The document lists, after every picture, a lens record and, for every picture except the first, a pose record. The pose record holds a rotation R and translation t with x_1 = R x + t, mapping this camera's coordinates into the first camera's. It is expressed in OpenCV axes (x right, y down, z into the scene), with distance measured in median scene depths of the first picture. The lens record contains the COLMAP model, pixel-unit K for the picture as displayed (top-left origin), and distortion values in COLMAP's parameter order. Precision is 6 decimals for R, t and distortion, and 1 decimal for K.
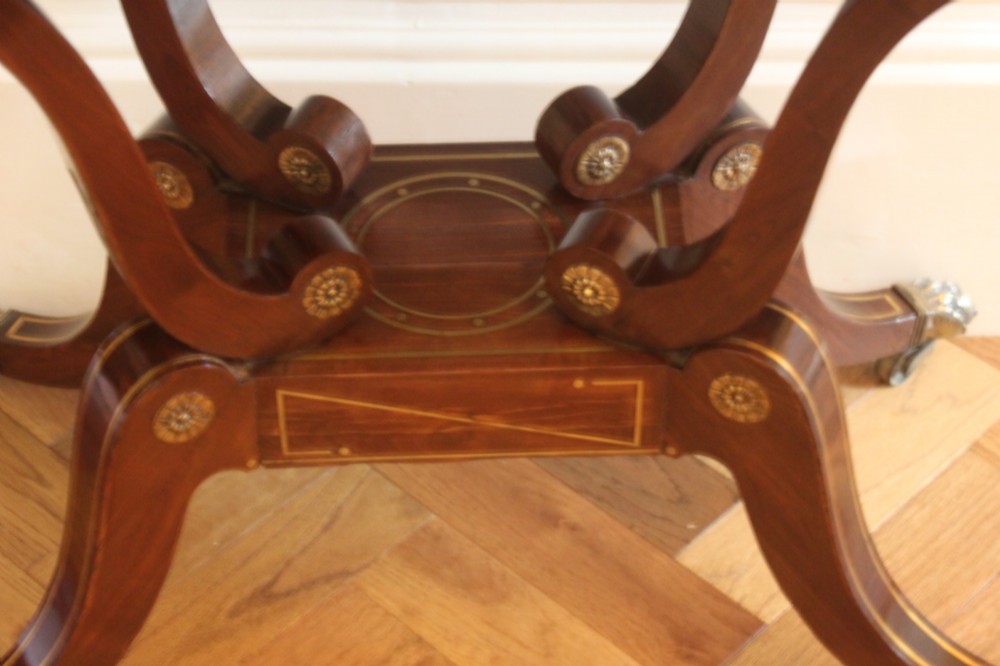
lens RADIAL K [[2172.8, 0, 500.0], [0, 2172.8, 333.0], [0, 0, 1]] dist [0.061292, 0.230208]
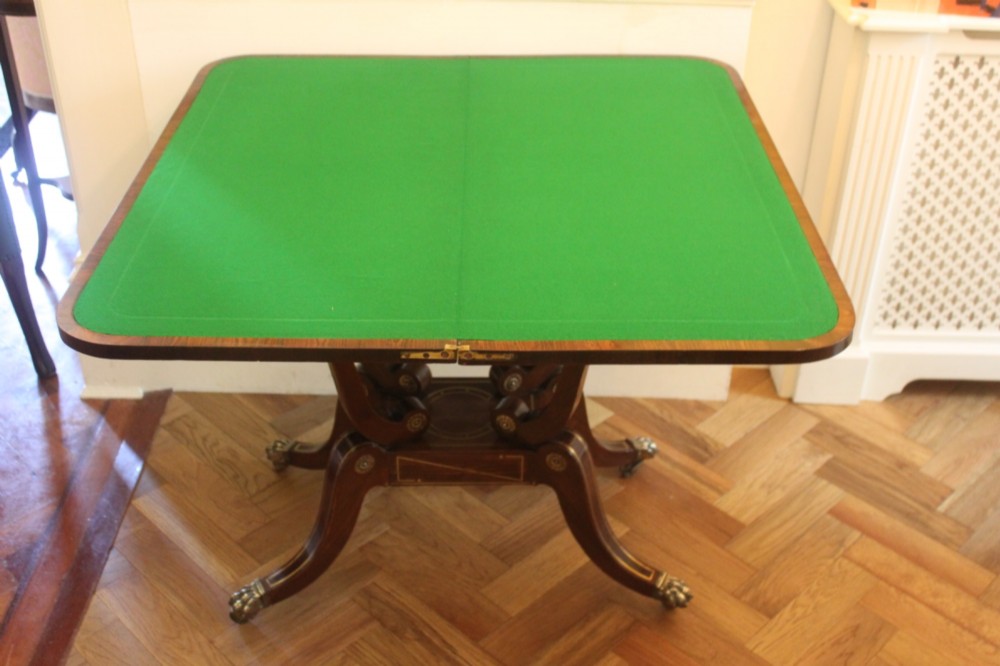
lens RADIAL K [[1178.7, 0, 500.0], [0, 1178.7, 333.0], [0, 0, 1]] dist [-0.135988, 0.002519]
pose [[0.999816, 0.019111, -0.001553, 0.032426], [-0.019096, 0.985139, -0.170692, 0.122043], [-0.001733, 0.170690, 0.985323, -0.539369]]
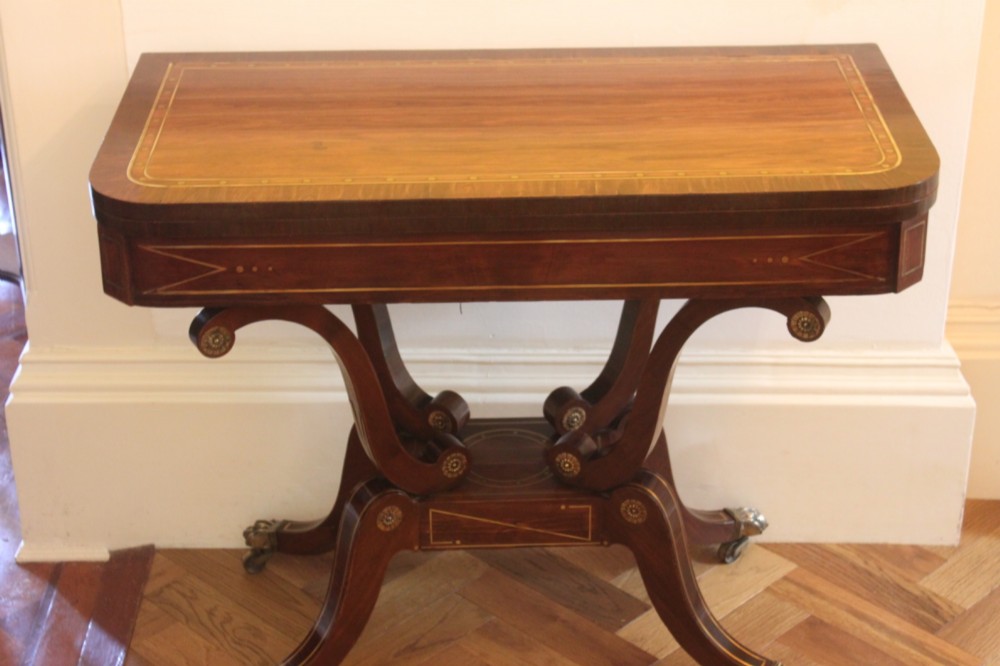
lens RADIAL K [[1980.8, 0, 500.0], [0, 1980.8, 333.0], [0, 0, 1]] dist [0.058068, 0.042627]
pose [[0.999944, -0.001968, -0.010378, -0.007103], [-0.000845, 0.964443, -0.264289, 0.374594], [0.010529, 0.264283, 0.964388, -0.985247]]
